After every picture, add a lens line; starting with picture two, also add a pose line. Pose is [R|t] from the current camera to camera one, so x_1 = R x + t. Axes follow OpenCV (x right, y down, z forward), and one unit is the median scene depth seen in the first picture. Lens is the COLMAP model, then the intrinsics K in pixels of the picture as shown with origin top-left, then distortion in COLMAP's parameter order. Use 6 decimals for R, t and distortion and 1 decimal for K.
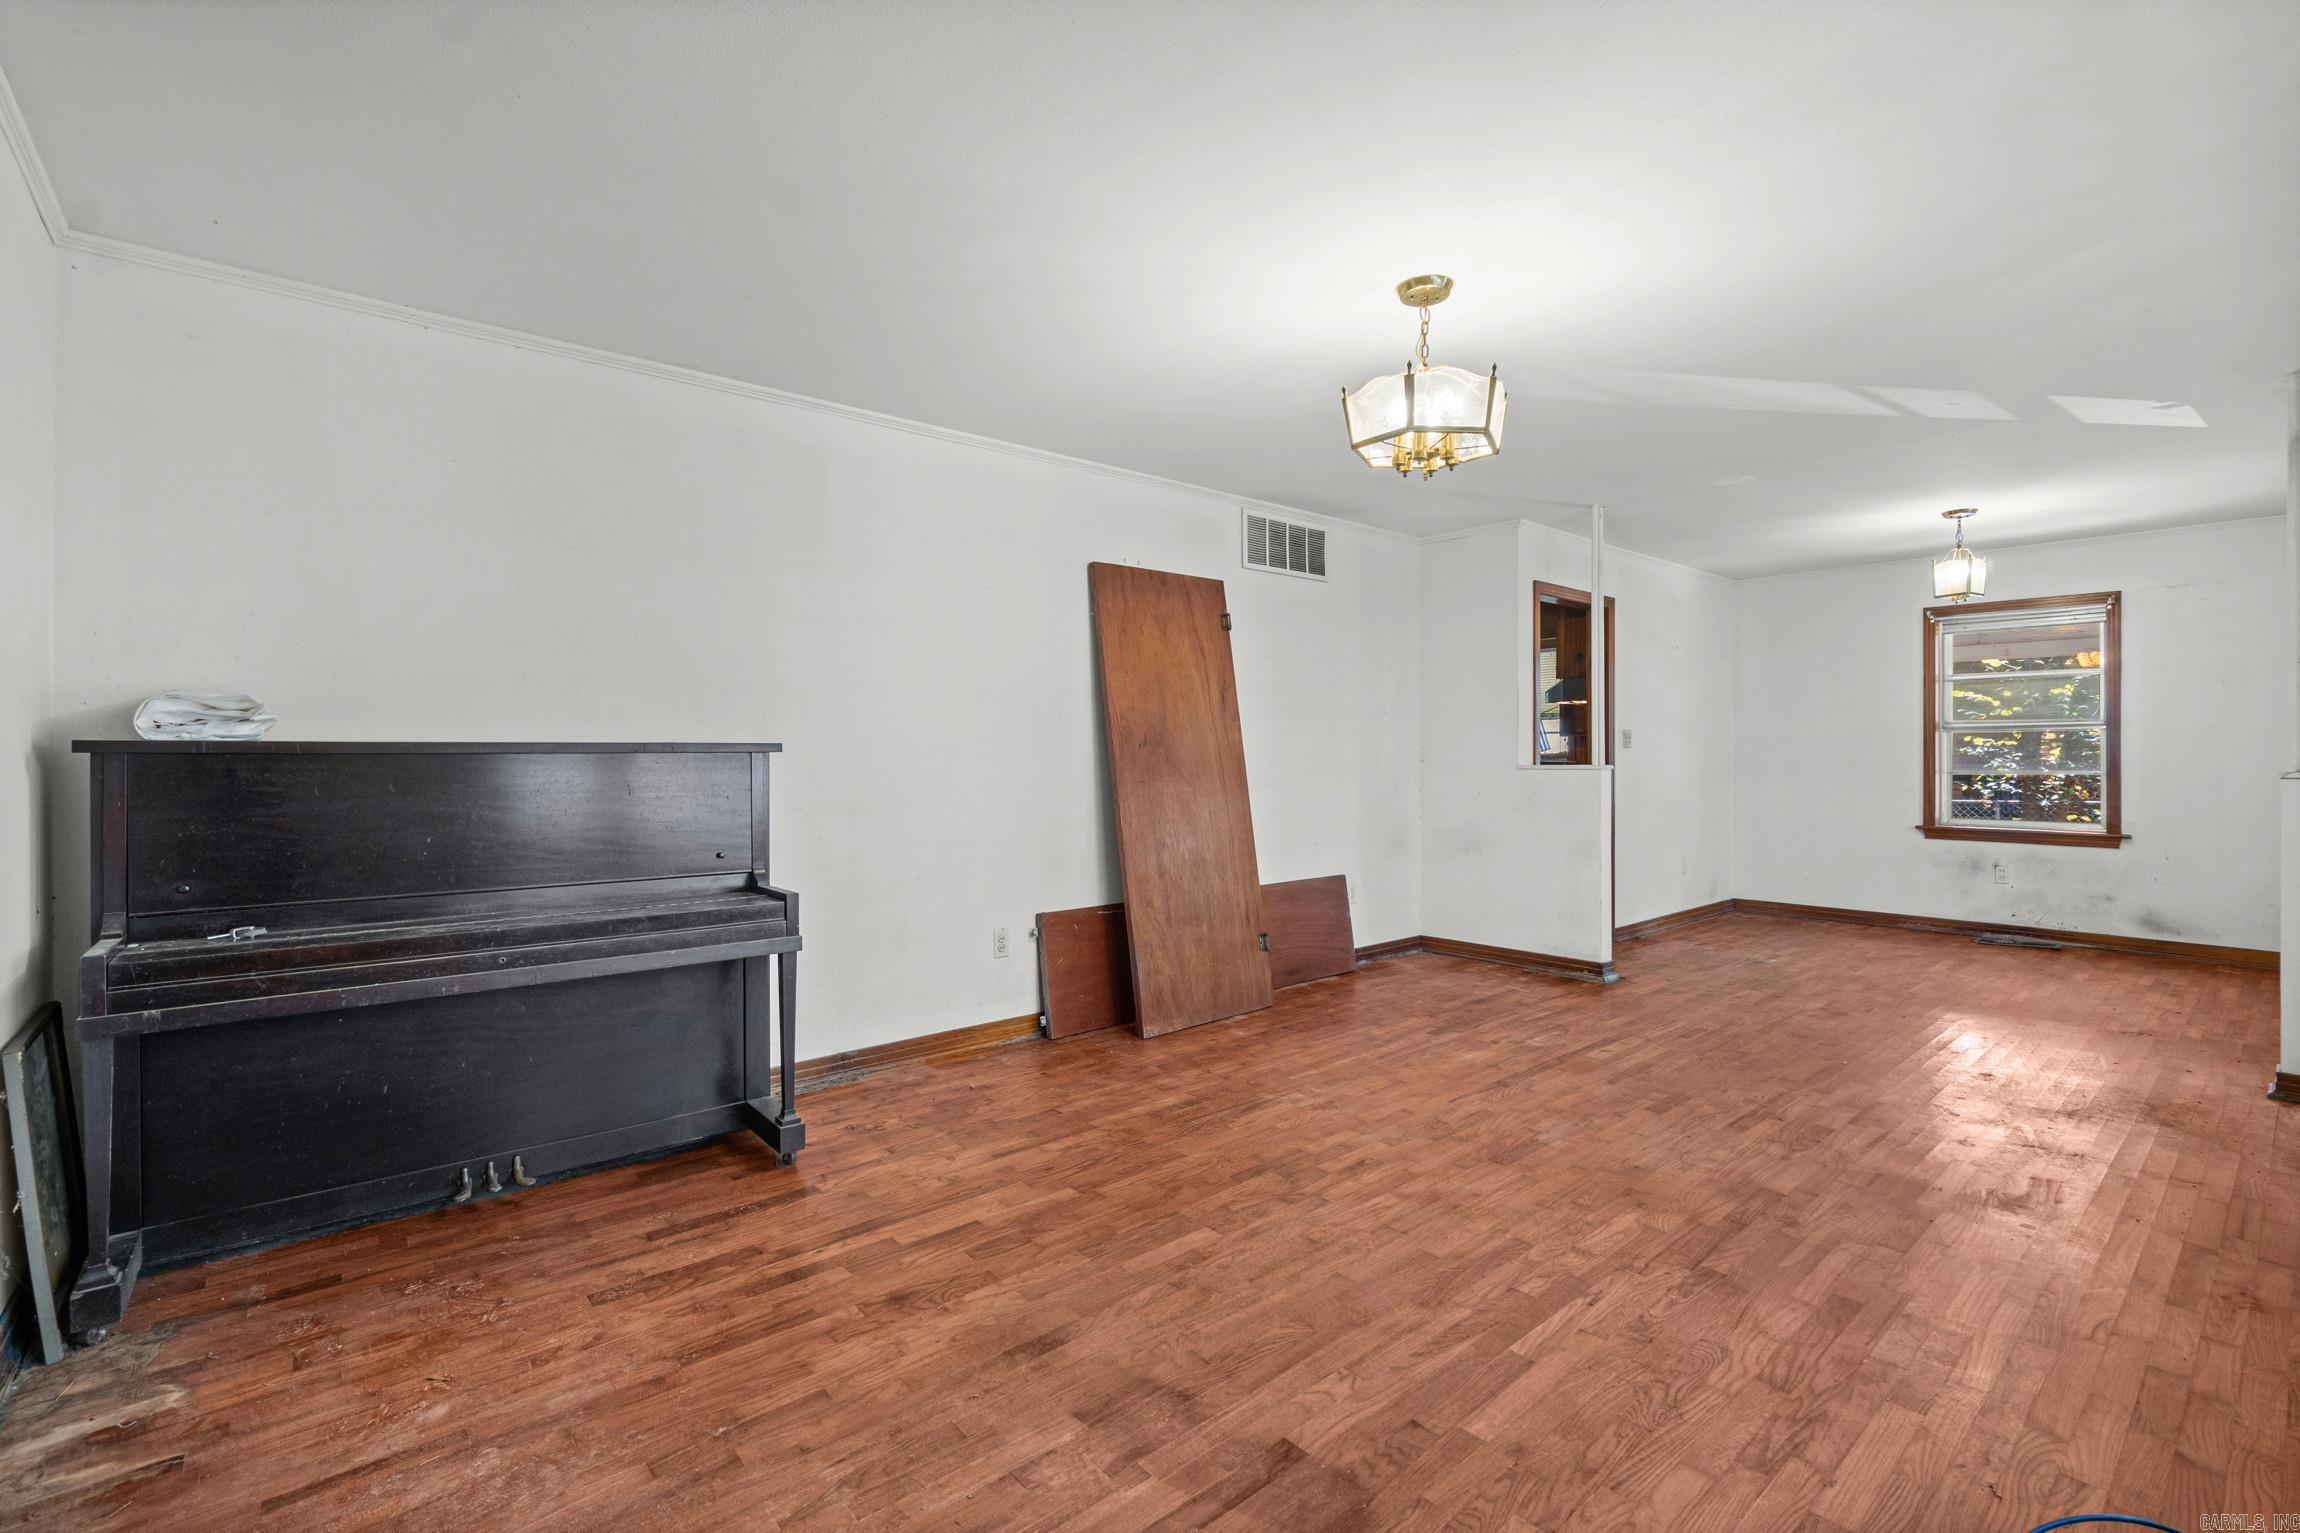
lens RADIAL K [[1019.0, 0, 1102.7], [0, 1019.0, 752.2], [0, 0, 1]] dist [-0.004370, 0.000933]
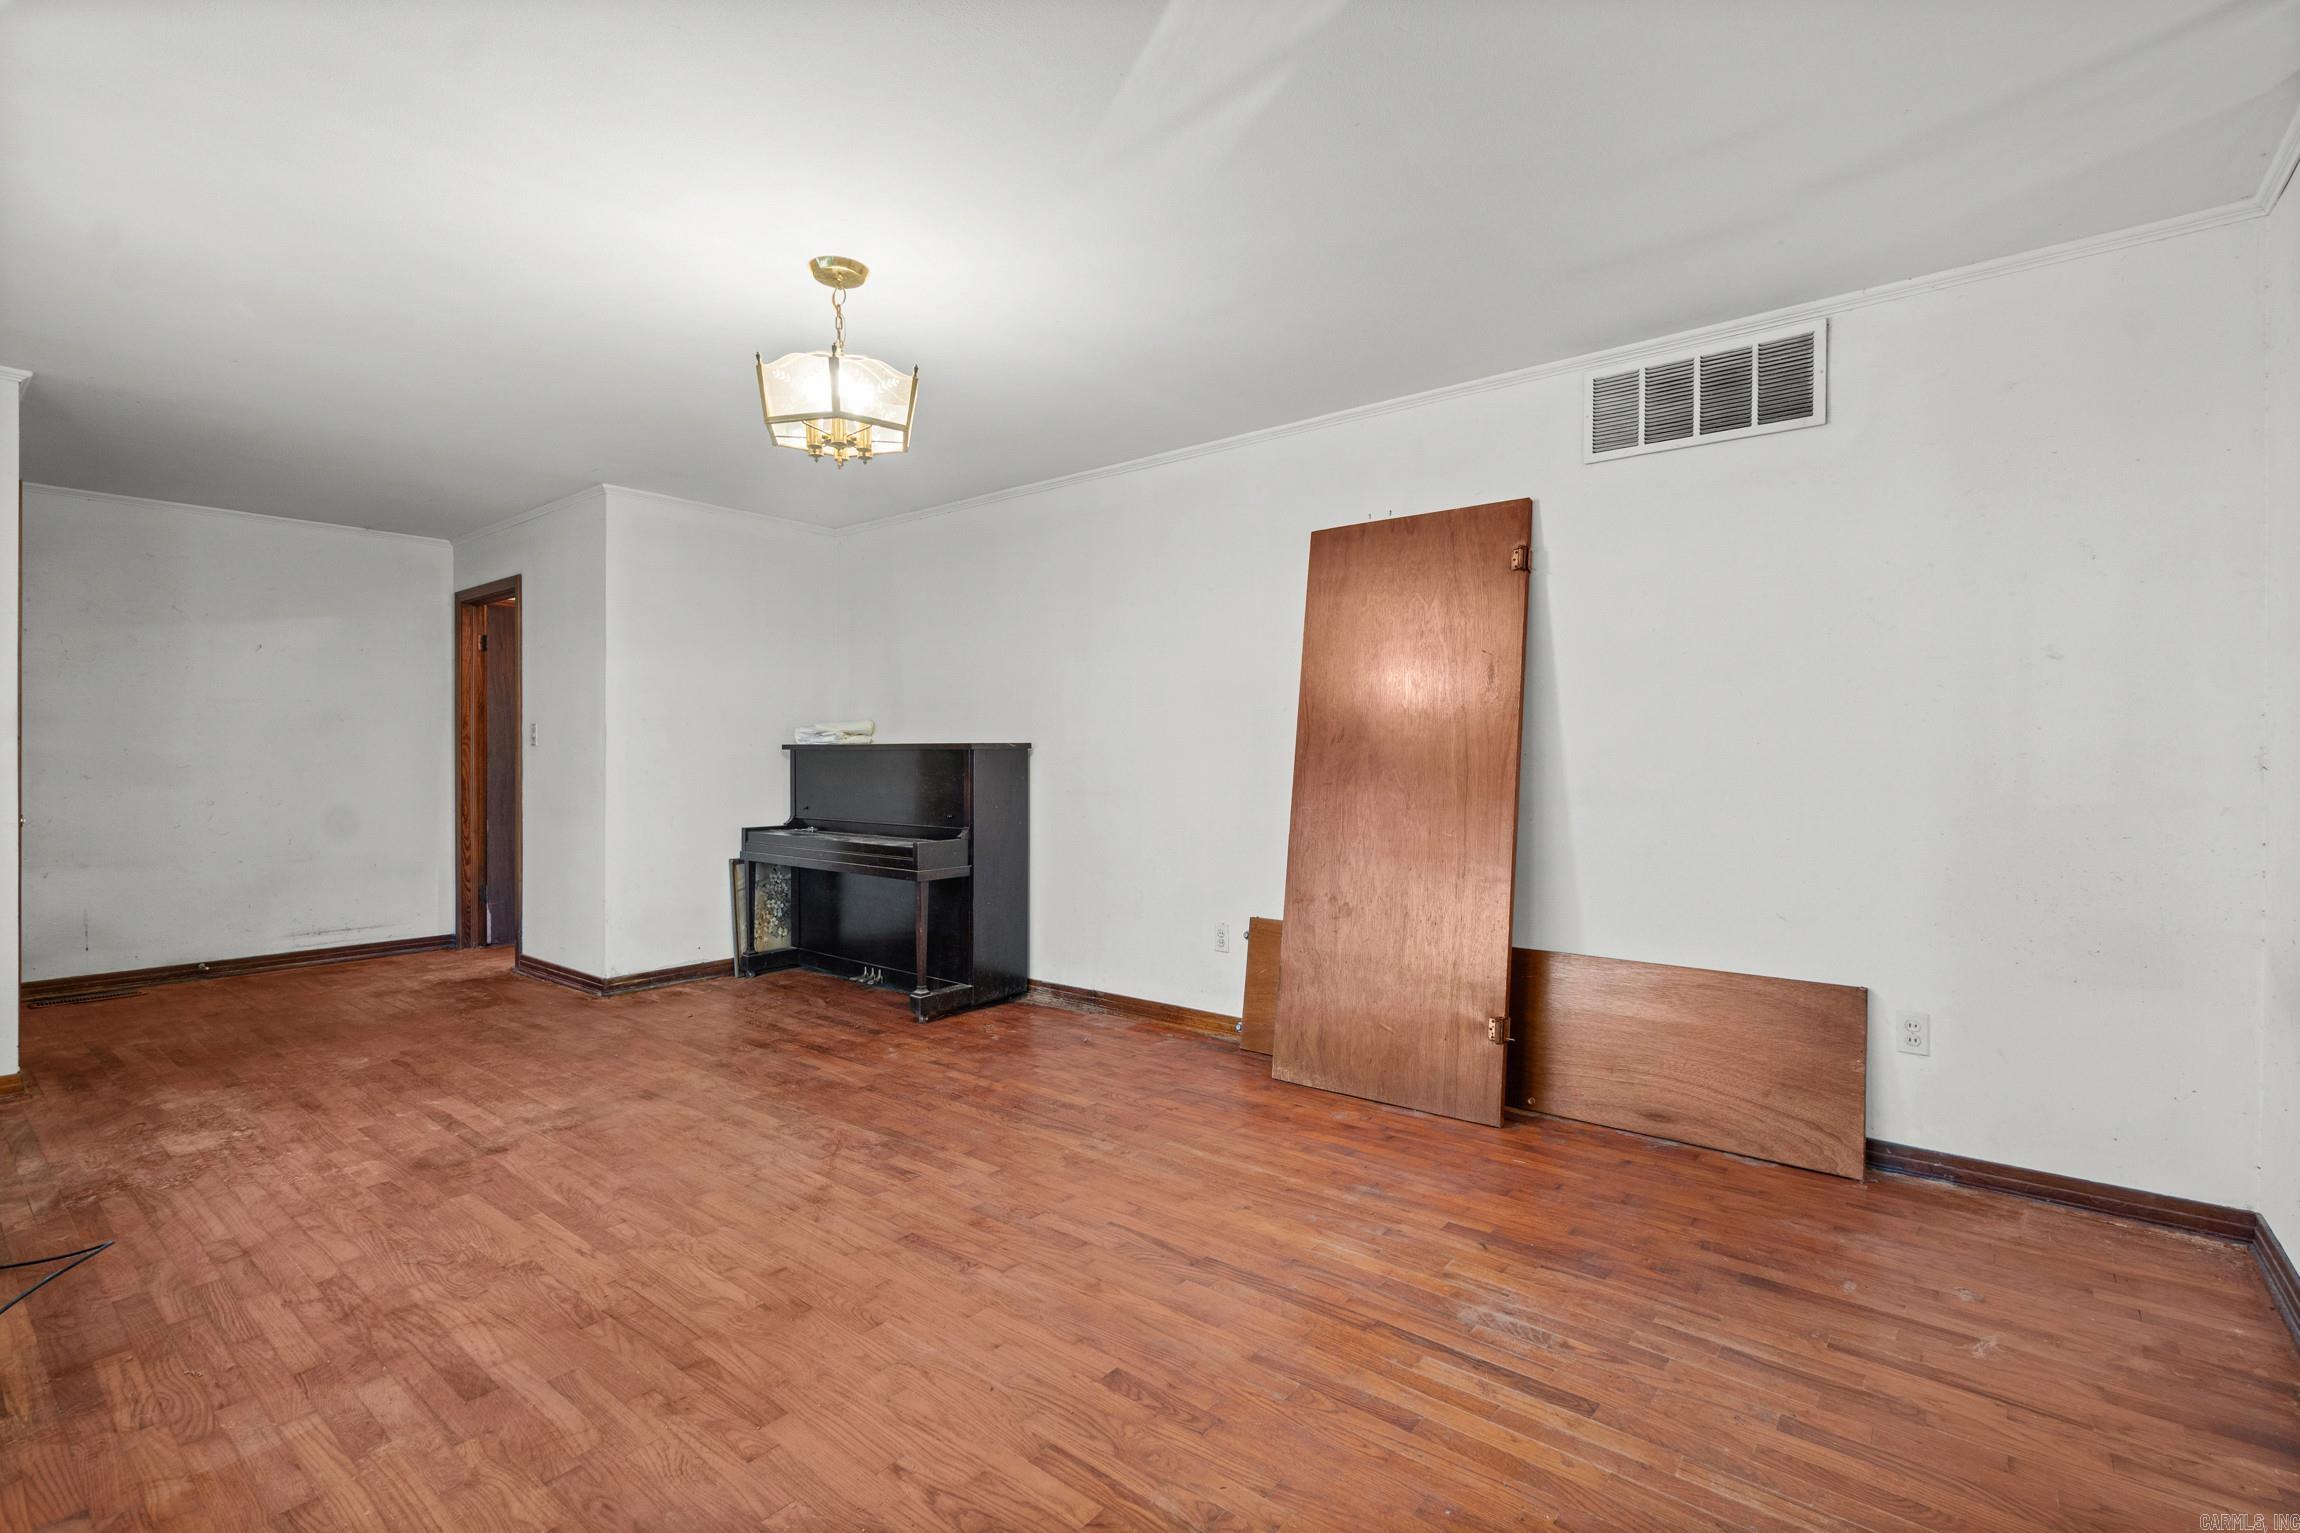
lens RADIAL K [[1019.0, 0, 1133.1], [0, 1019.0, 767.1], [0, 0, 1]] dist [-0.004370, 0.000933]
pose [[0.204783, 0.018569, -0.978631, 0.849607], [0.002489, 0.999807, 0.019492, -0.002048], [0.978804, -0.006428, 0.204697, 0.692926]]
